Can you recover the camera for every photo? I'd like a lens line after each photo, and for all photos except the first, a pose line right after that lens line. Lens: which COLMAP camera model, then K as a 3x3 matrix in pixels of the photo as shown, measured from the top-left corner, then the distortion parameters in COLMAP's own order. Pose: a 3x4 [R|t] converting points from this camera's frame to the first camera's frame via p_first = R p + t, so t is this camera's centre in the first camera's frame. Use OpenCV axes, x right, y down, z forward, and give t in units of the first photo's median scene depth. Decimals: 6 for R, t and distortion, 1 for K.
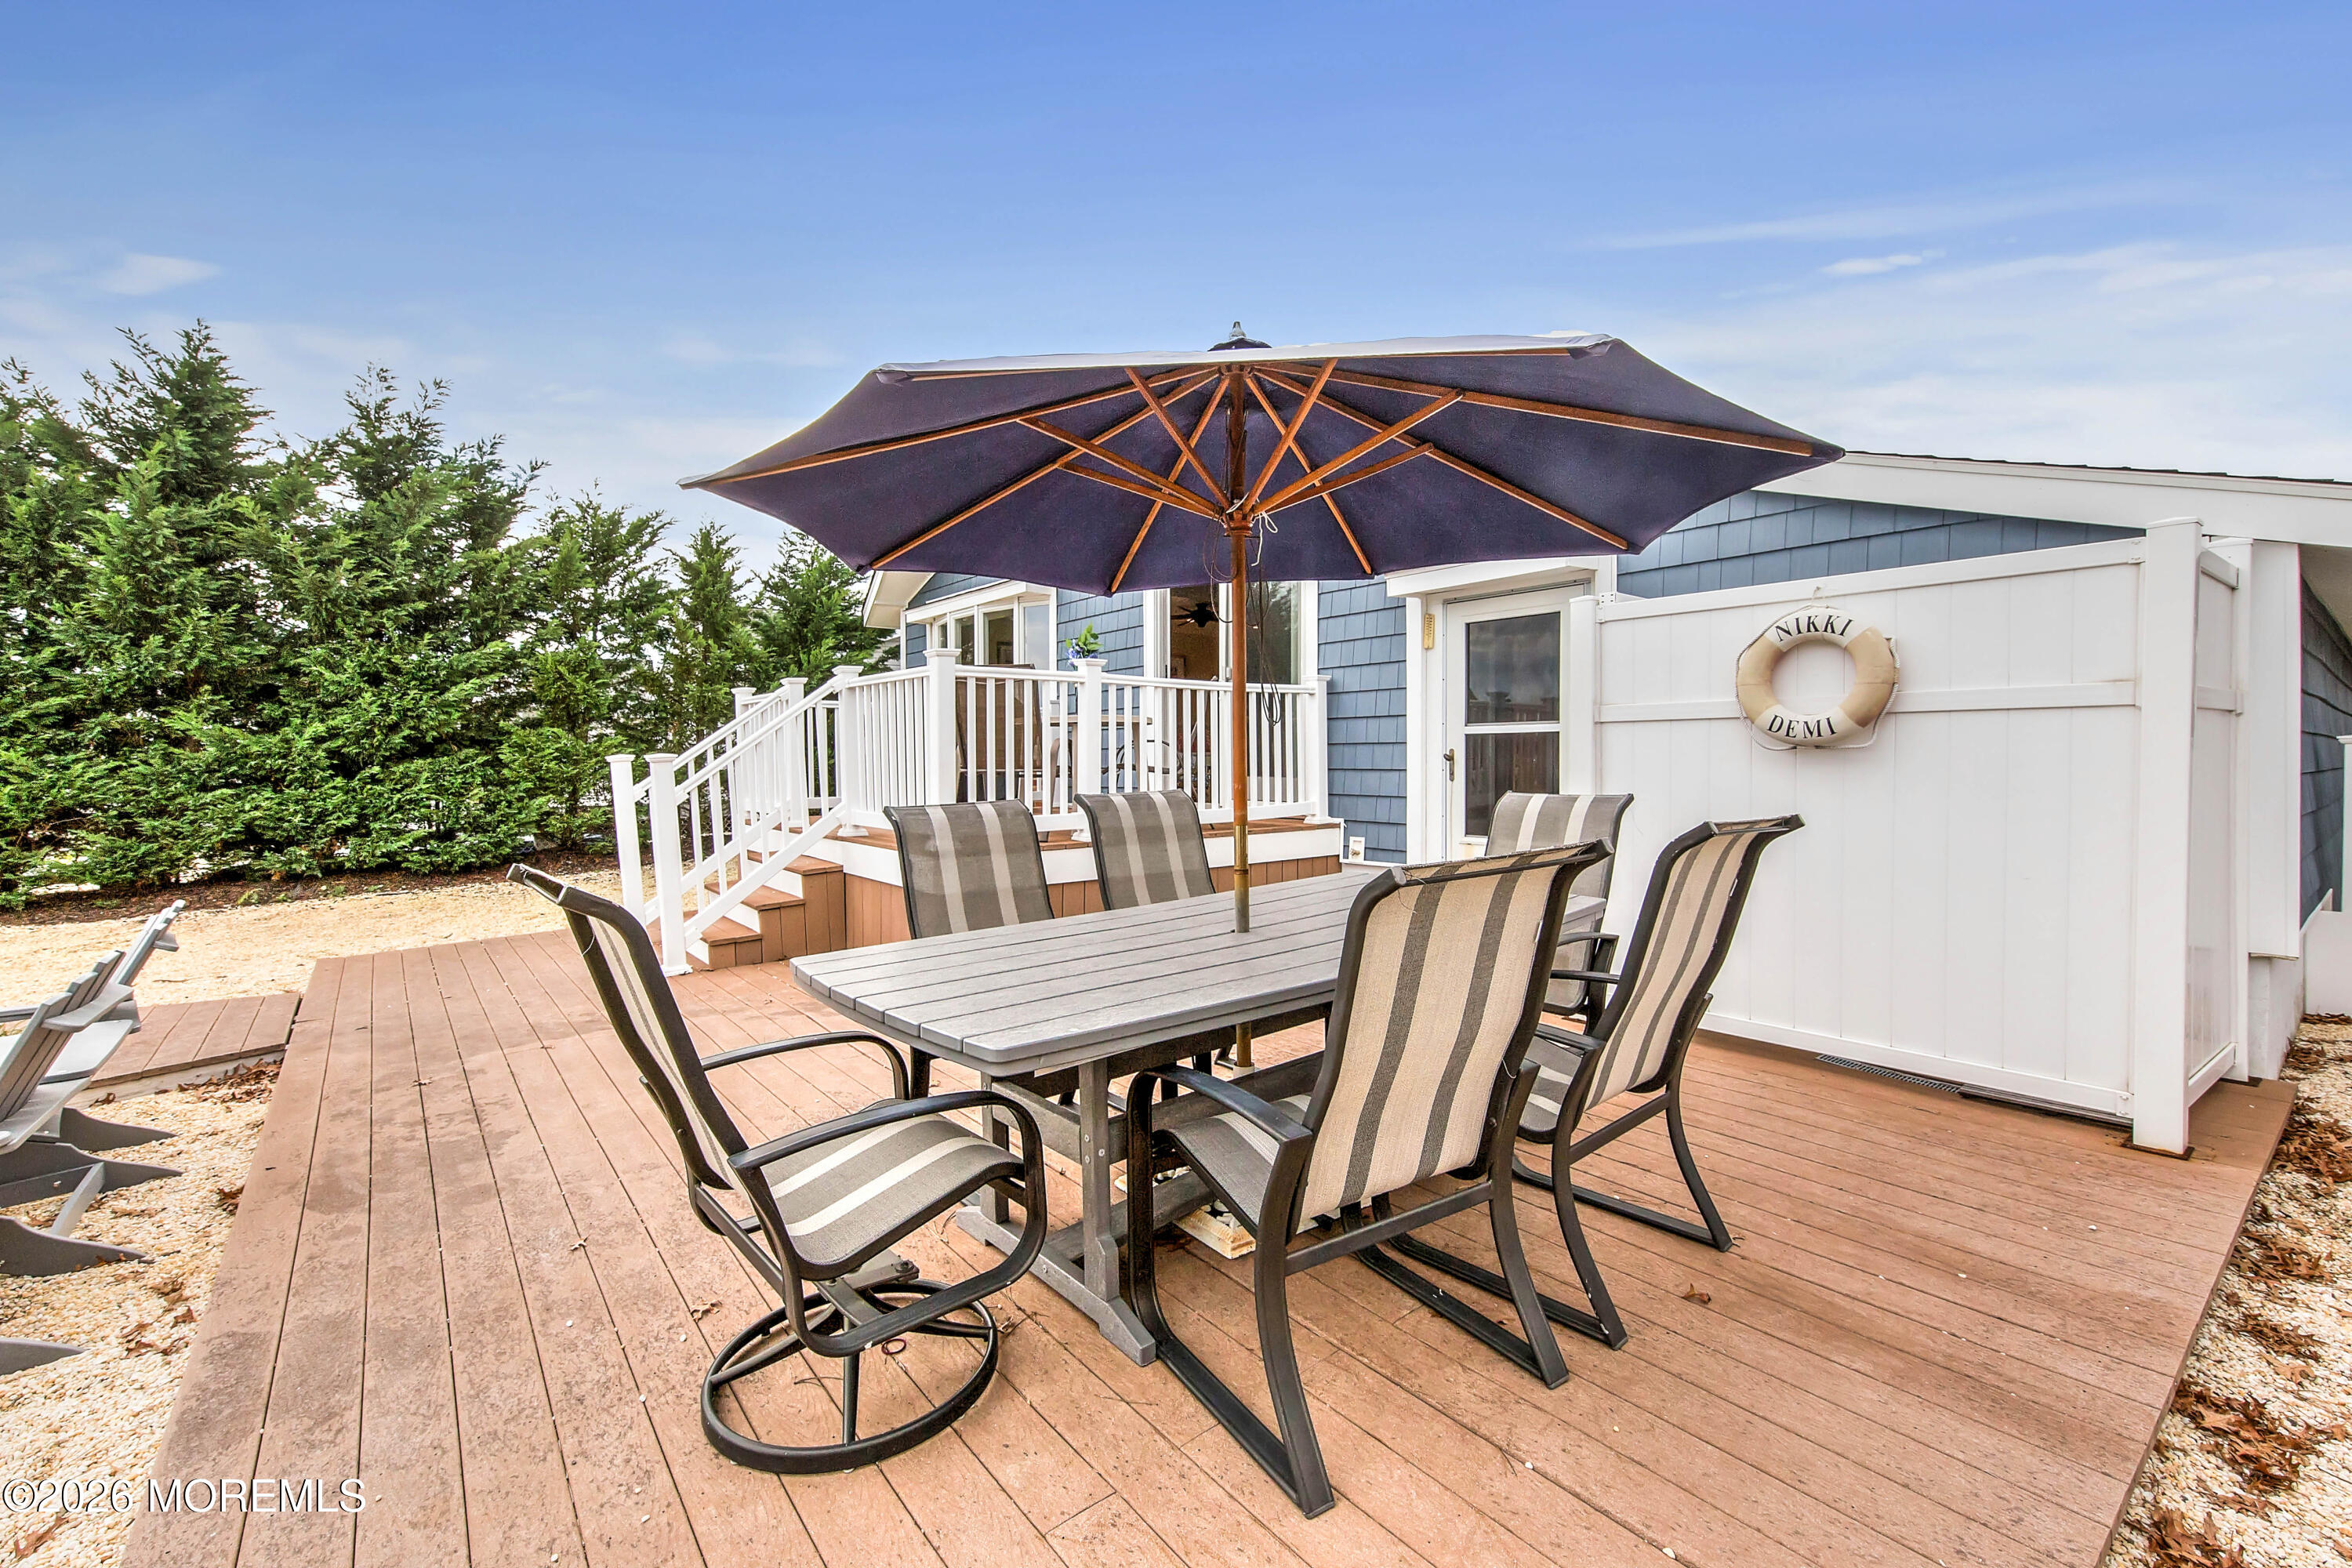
lens RADIAL K [[1005.9, 0, 1181.8], [0, 1005.9, 775.5], [0, 0, 1]] dist [0.013235, -0.003713]
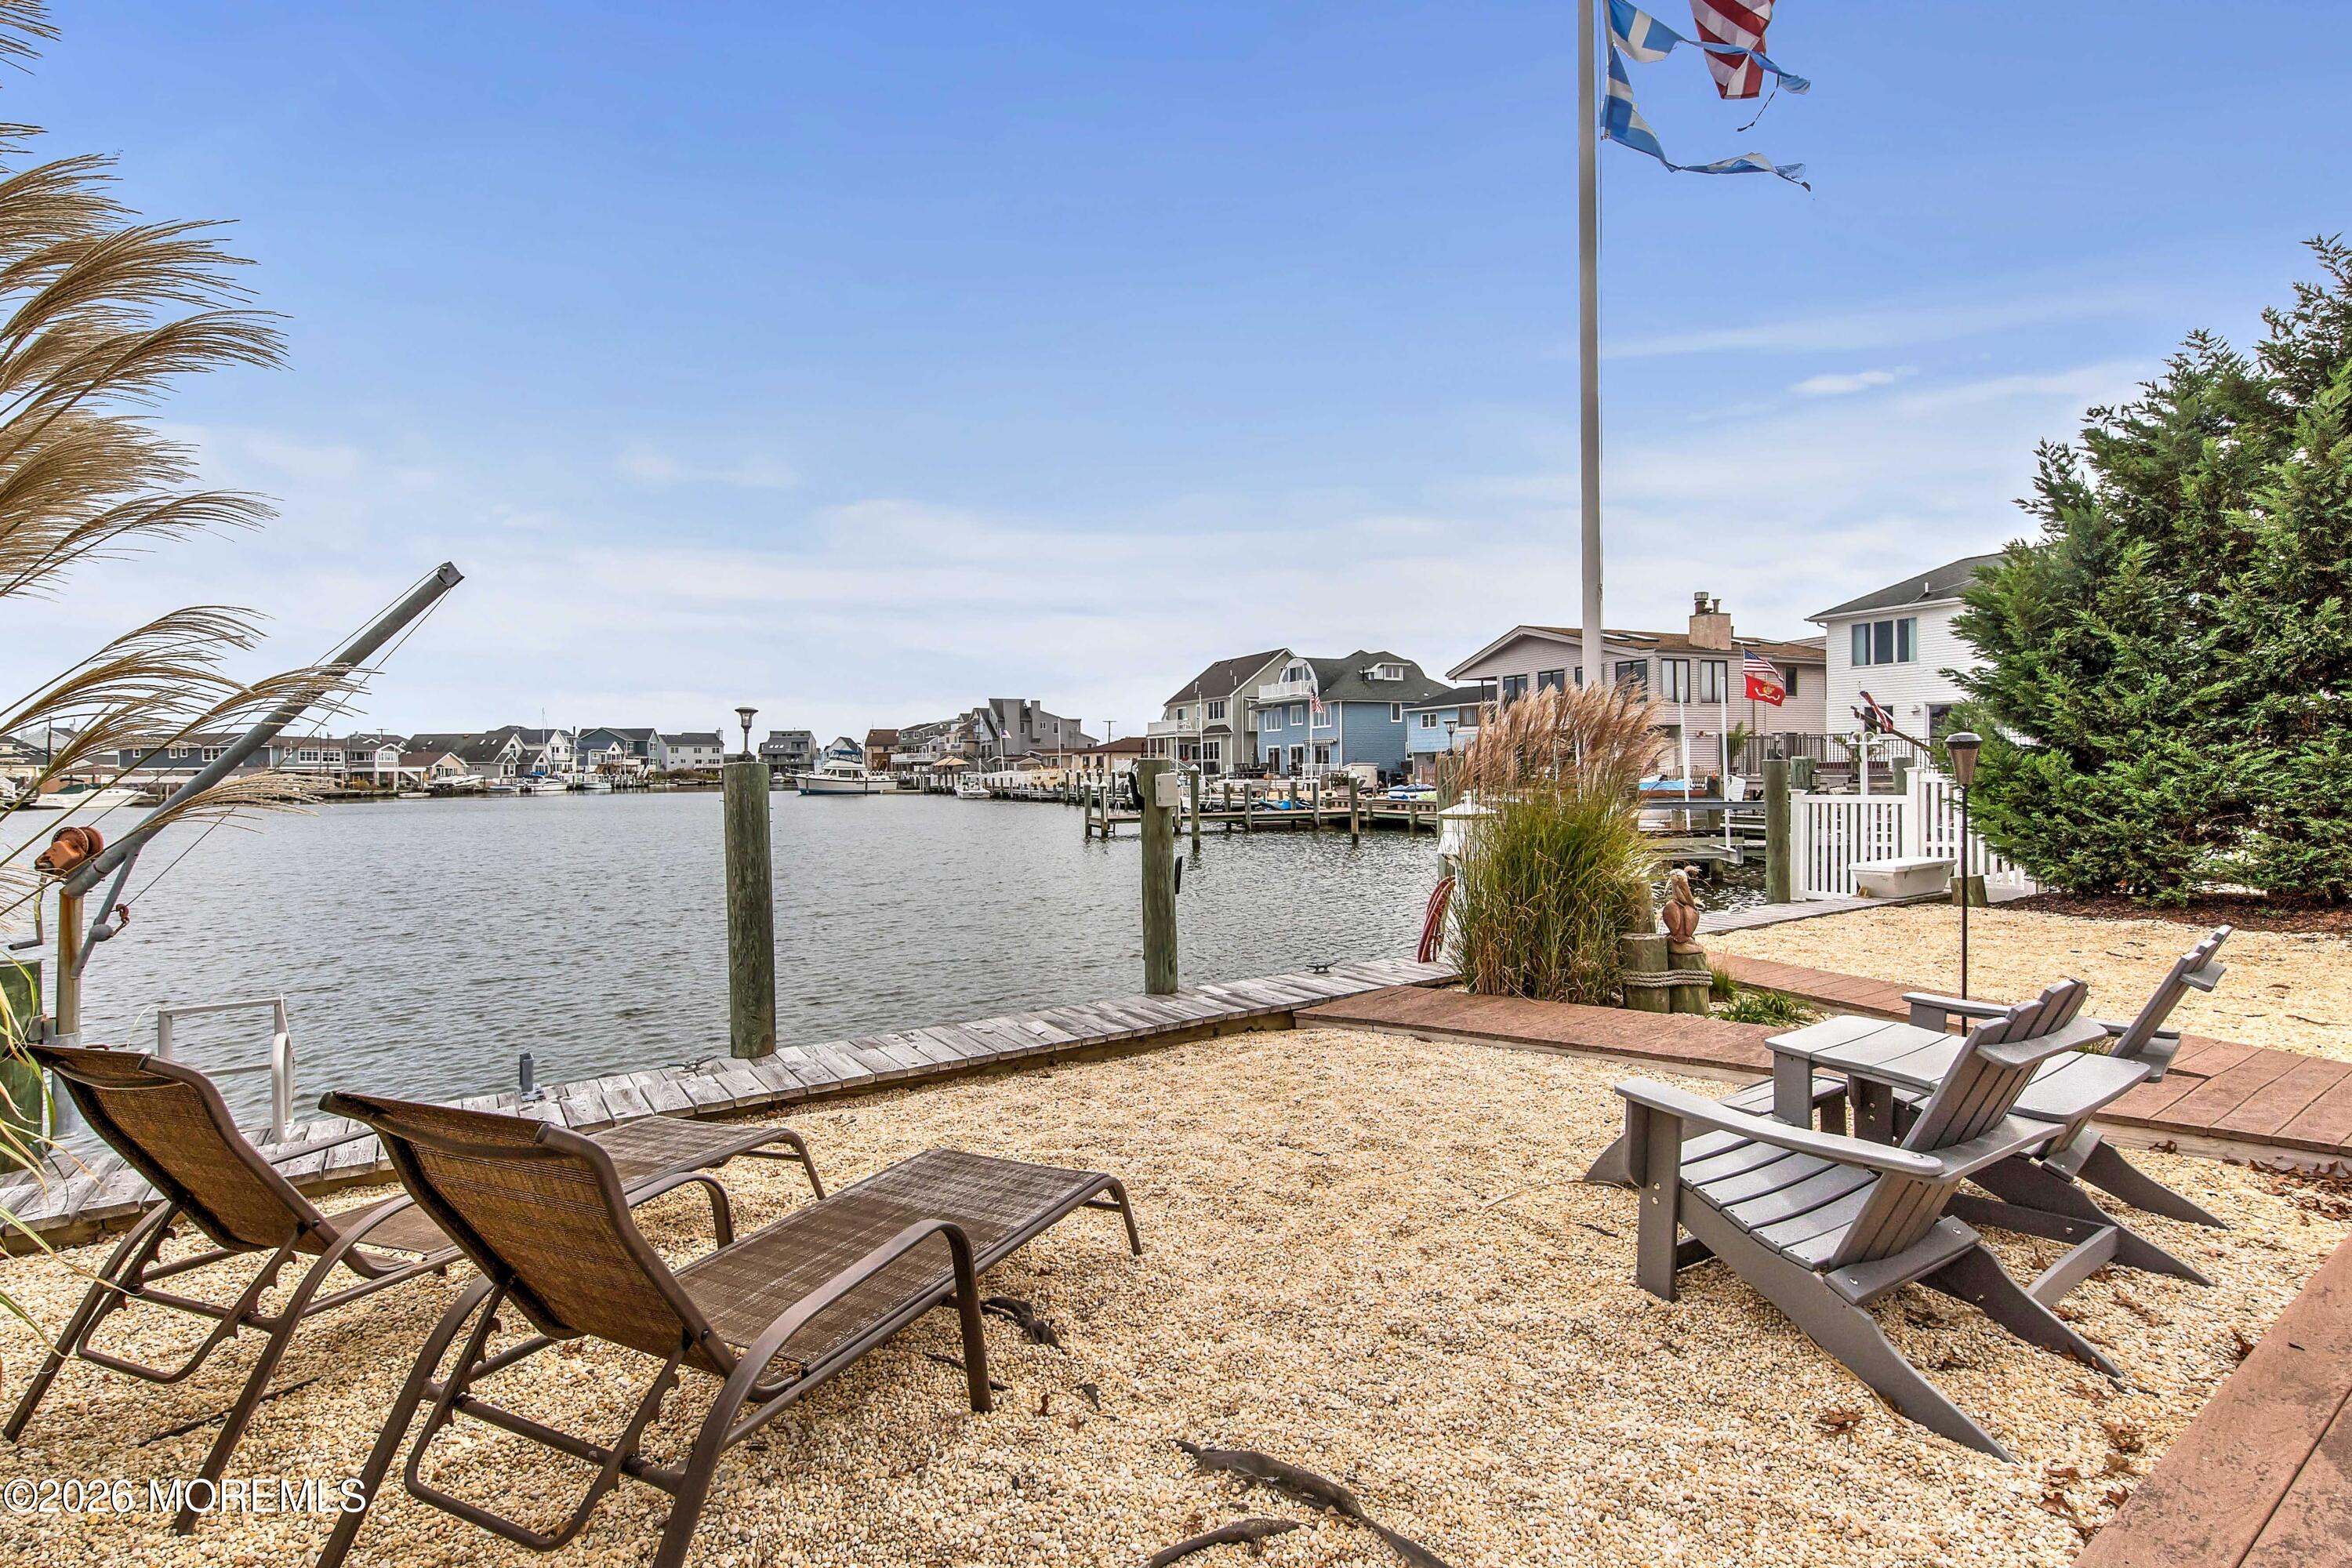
lens RADIAL K [[1069.9, 0, 1188.4], [0, 1069.9, 782.1], [0, 0, 1]] dist [0.013619, 0.000018]
pose [[-0.072983, 0.015804, -0.997208, -0.057247], [-0.004931, 0.999857, 0.016207, 0.002722], [0.997321, 0.006100, -0.072895, 0.137167]]
